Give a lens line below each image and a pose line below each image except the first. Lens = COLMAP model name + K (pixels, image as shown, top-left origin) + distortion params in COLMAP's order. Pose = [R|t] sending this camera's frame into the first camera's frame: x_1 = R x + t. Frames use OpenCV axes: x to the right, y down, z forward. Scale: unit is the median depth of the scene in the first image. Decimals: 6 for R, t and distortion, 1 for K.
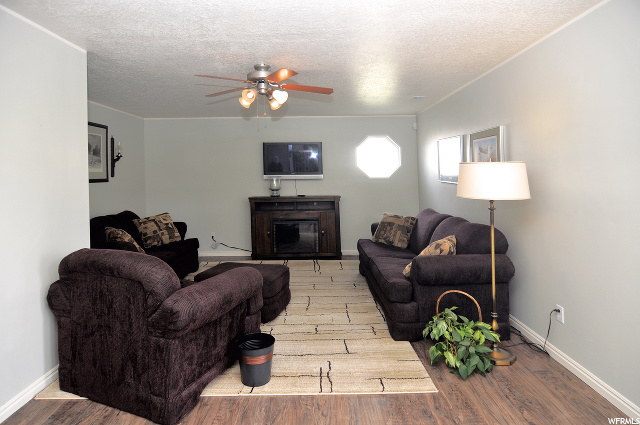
lens RADIAL K [[362.8, 0, 302.3], [0, 362.8, 171.9], [0, 0, 1]] dist [-0.002758, -0.000708]
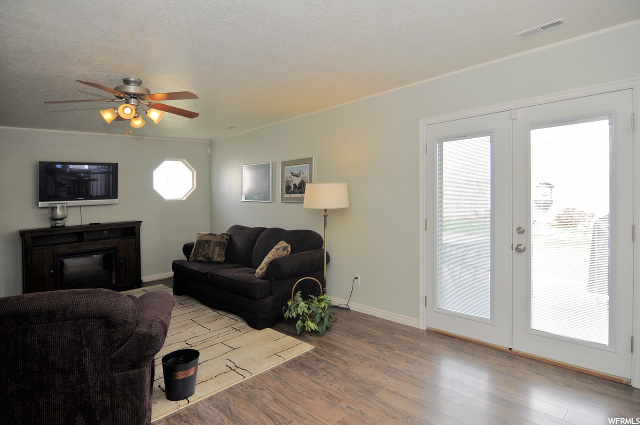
lens RADIAL K [[353.7, 0, 320.0], [0, 353.7, 212.5], [0, 0, 1]] dist [-0.004550, -0.000950]
pose [[0.724619, -0.059590, 0.686569, -0.360323], [0.026918, 0.997942, 0.058205, 0.006094], [-0.688624, -0.023696, 0.724731, 0.006395]]
